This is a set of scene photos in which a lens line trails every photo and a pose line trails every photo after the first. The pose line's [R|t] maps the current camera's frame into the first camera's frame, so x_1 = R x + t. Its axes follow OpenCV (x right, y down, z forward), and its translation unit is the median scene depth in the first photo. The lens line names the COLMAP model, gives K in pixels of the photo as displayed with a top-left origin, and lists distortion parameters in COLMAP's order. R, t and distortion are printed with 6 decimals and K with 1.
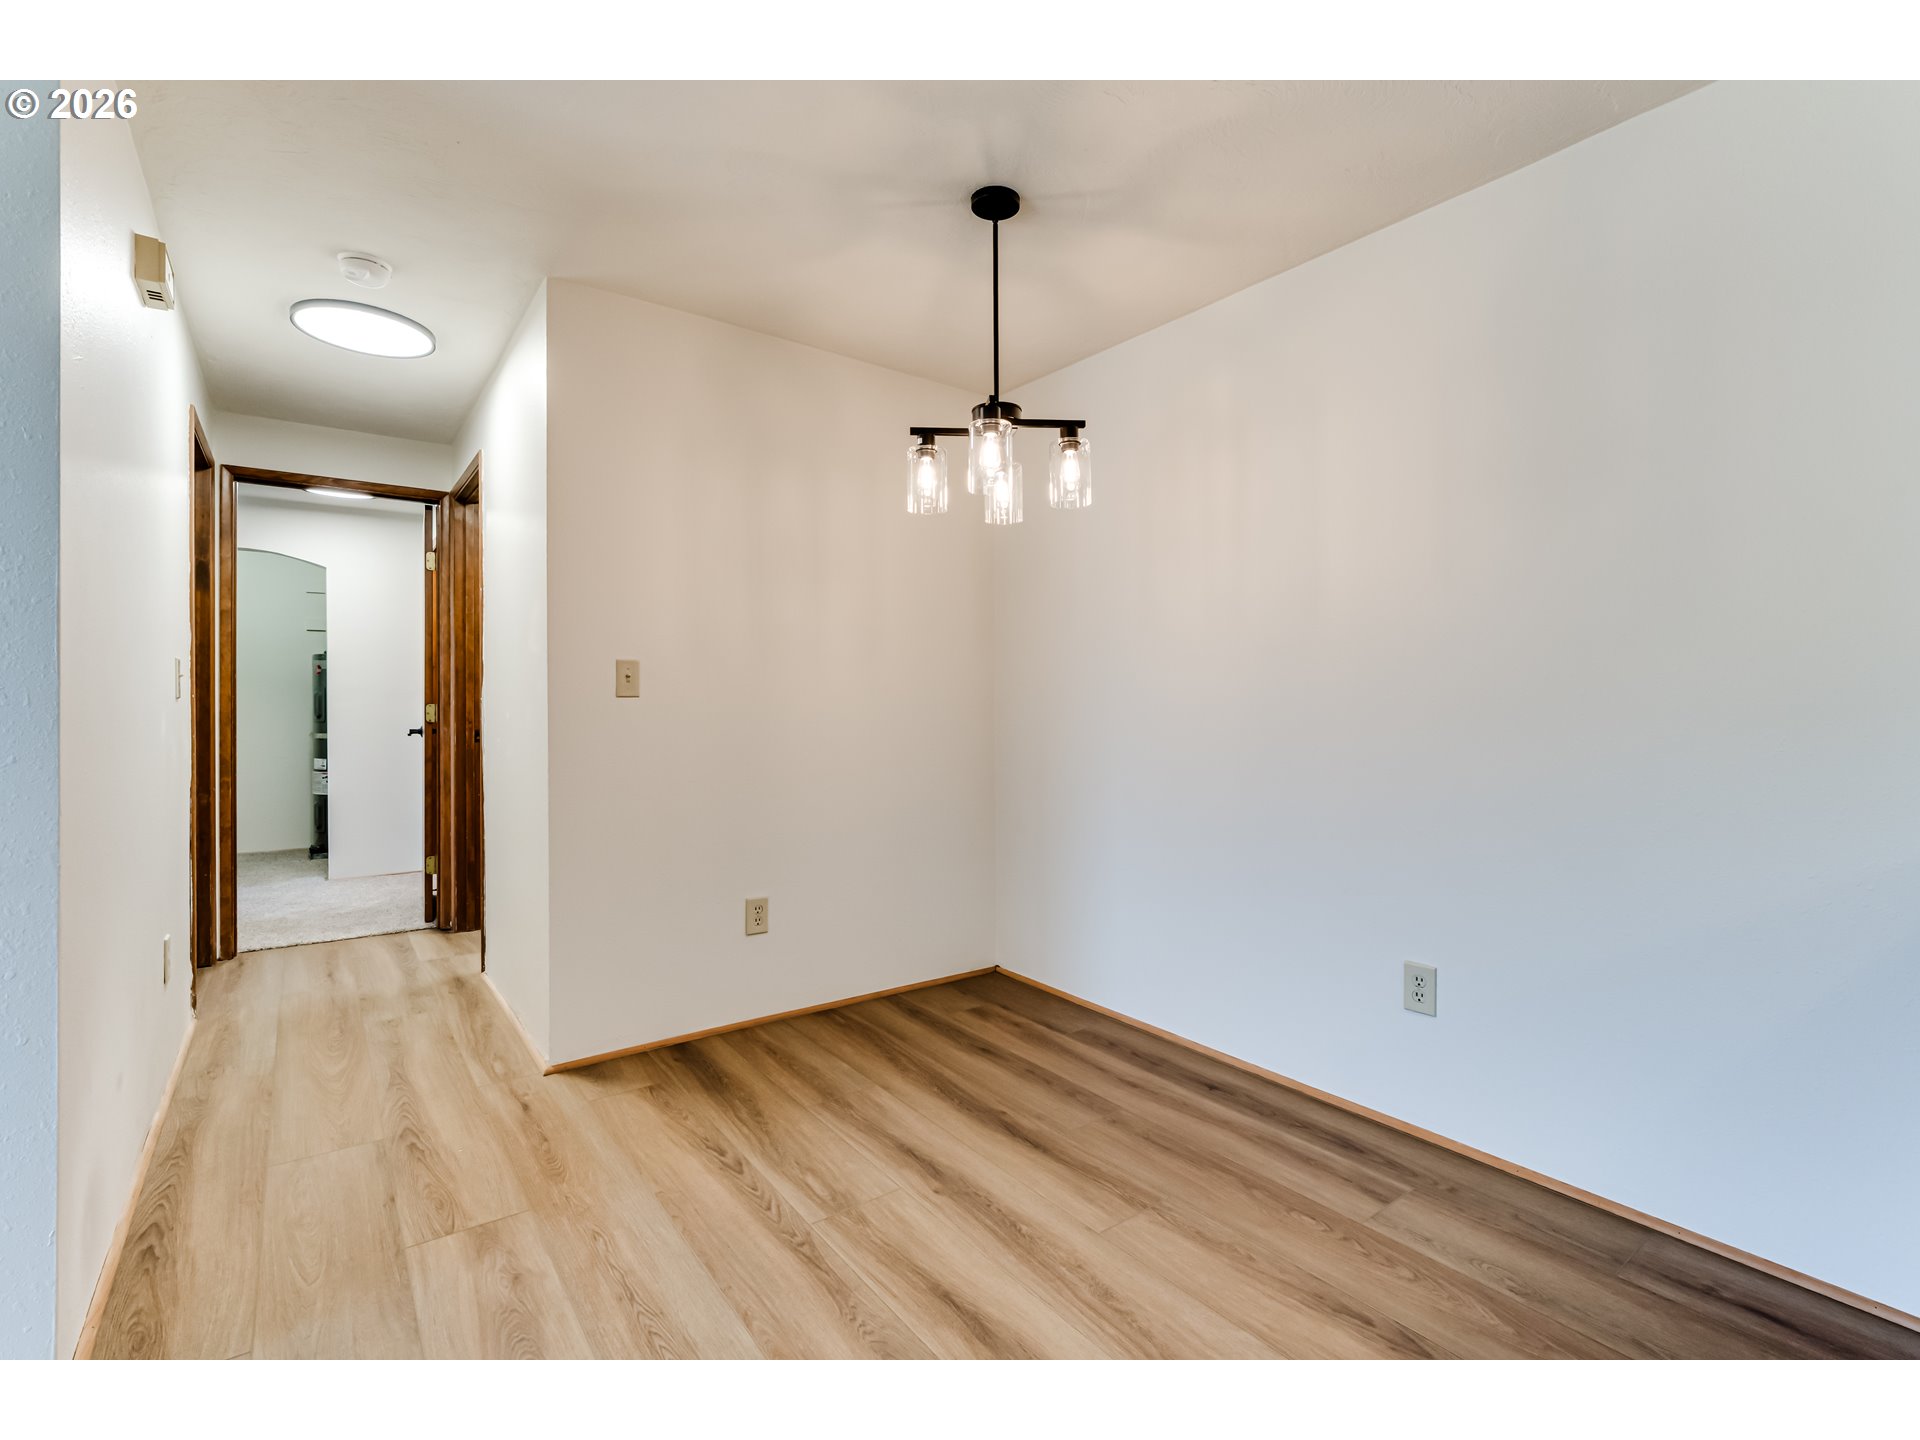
lens RADIAL K [[883.1, 0, 969.9], [0, 883.1, 701.9], [0, 0, 1]] dist [0.001786, 0.001152]
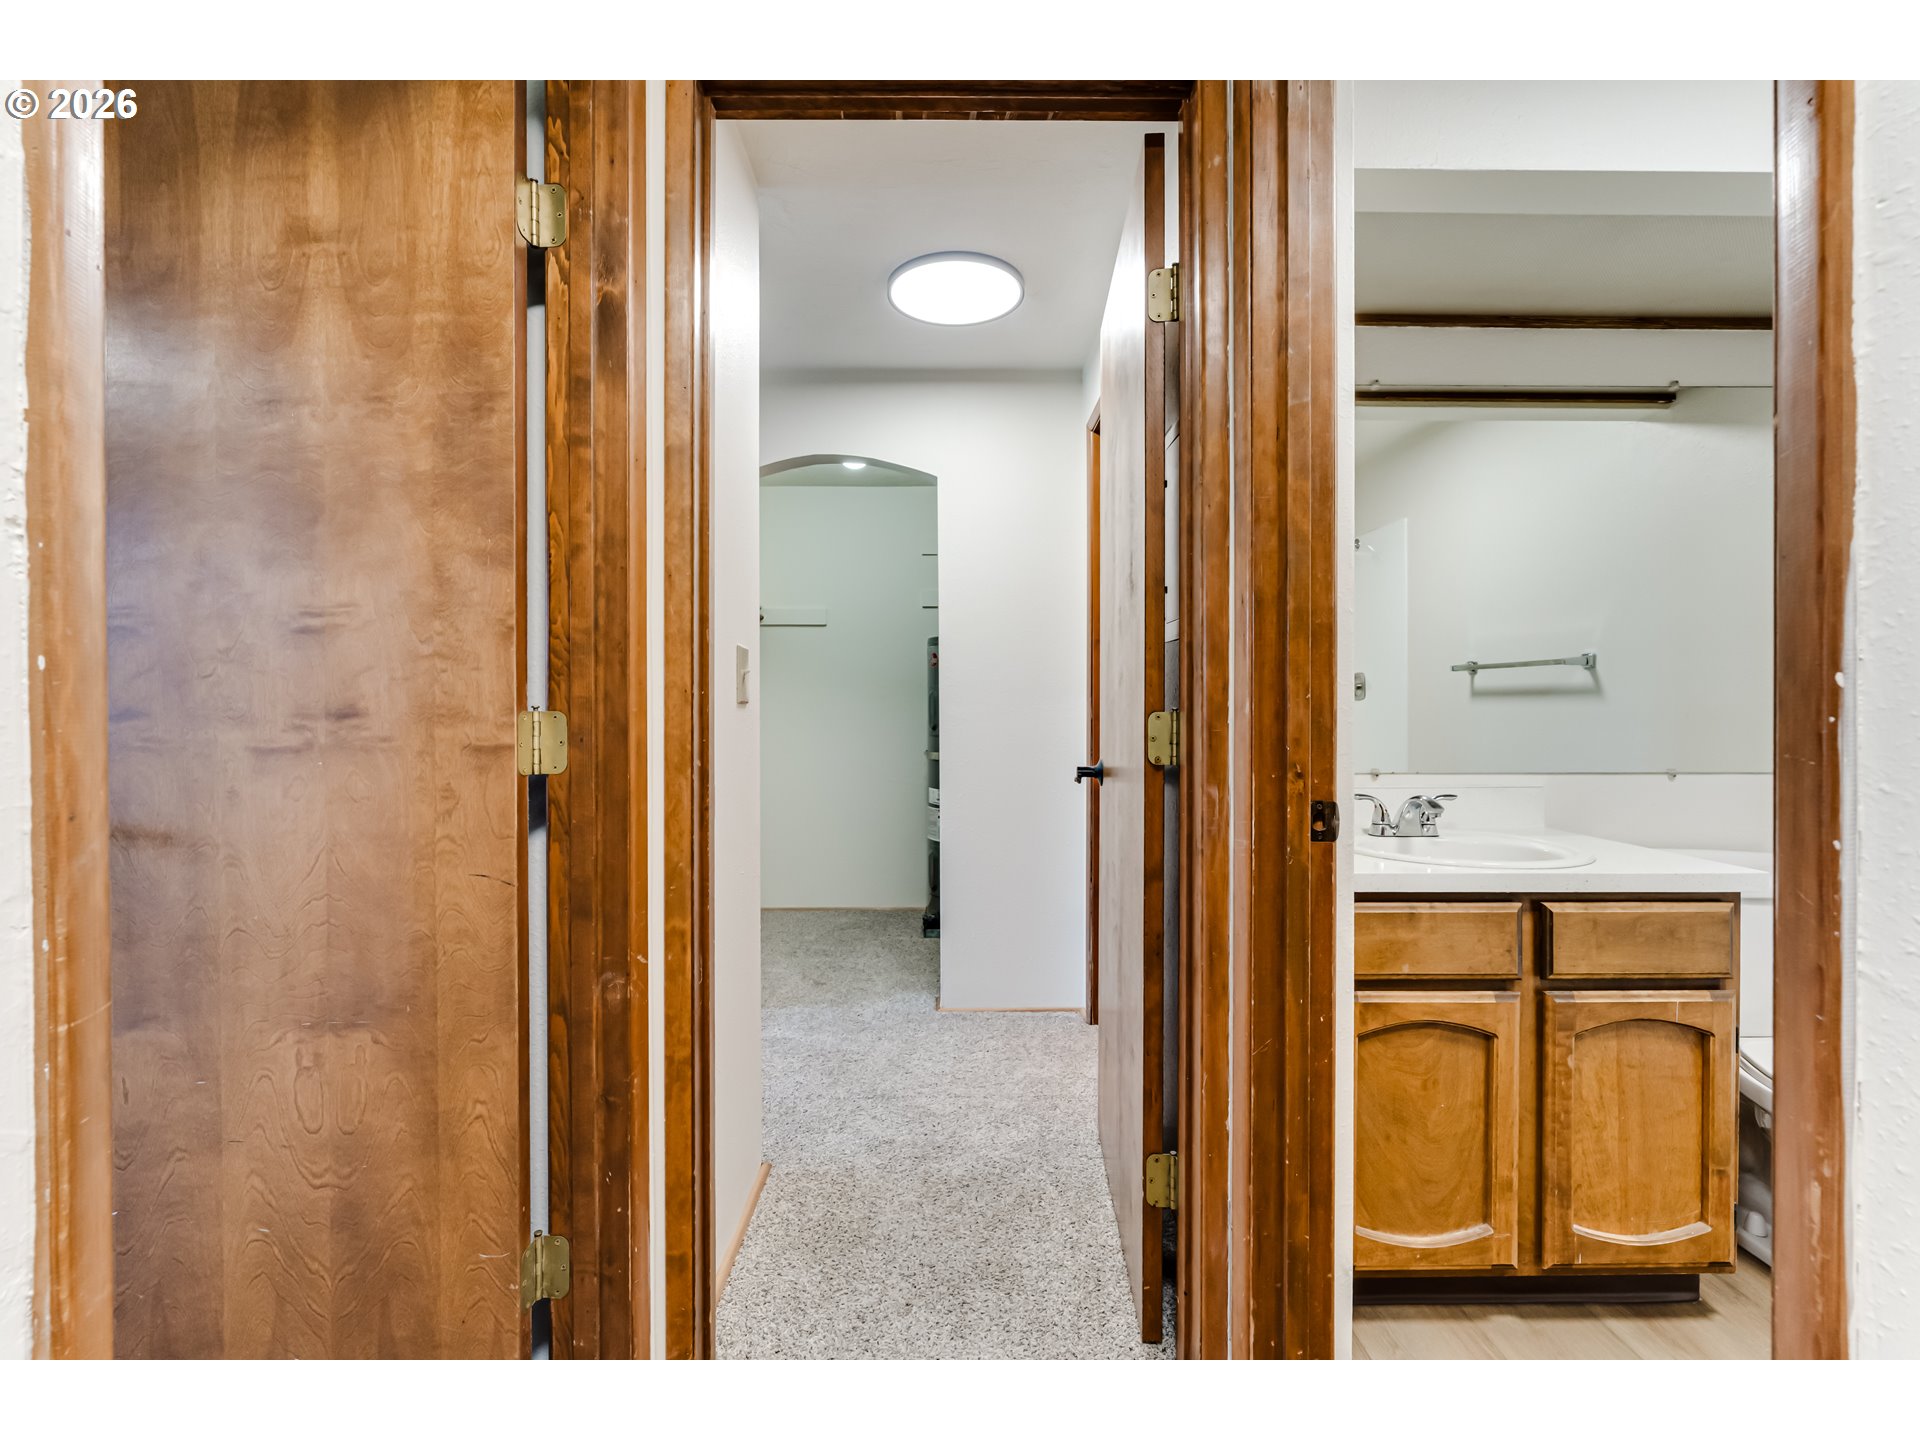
lens RADIAL K [[878.6, 0, 951.8], [0, 878.6, 724.9], [0, 0, 1]] dist [-0.000585, 0.000604]
pose [[0.806814, 0.014569, -0.590626, -0.415953], [-0.001713, 0.999749, 0.022321, -0.000262], [0.590803, -0.016997, 0.806637, 0.594959]]
